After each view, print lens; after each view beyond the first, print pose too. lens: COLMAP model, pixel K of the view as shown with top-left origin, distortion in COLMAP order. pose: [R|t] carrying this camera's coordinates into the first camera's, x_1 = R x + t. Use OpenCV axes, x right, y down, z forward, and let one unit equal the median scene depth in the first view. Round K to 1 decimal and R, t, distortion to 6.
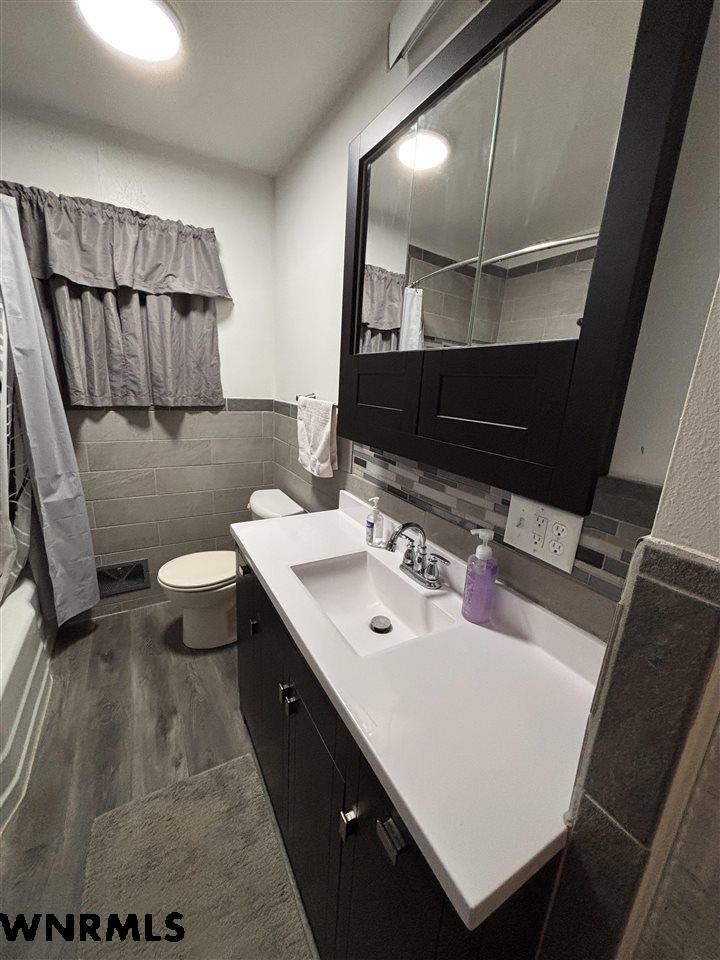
lens RADIAL K [[386.0, 0, 359.3], [0, 386.0, 483.7], [0, 0, 1]] dist [-0.000998, -0.000307]
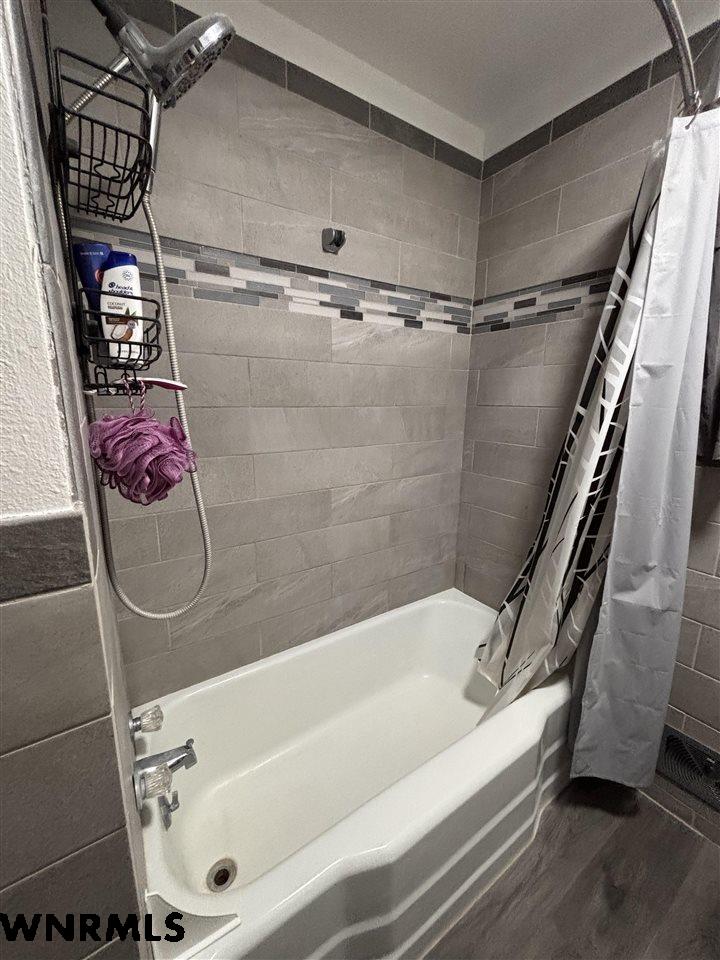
lens RADIAL K [[386.0, 0, 356.9], [0, 386.0, 480.6], [0, 0, 1]] dist [-0.000998, -0.000307]
pose [[0.066707, 0.157729, -0.985227, -0.226616], [-0.252336, 0.957994, 0.136284, -0.119009], [0.965338, 0.239517, 0.103706, 0.451923]]
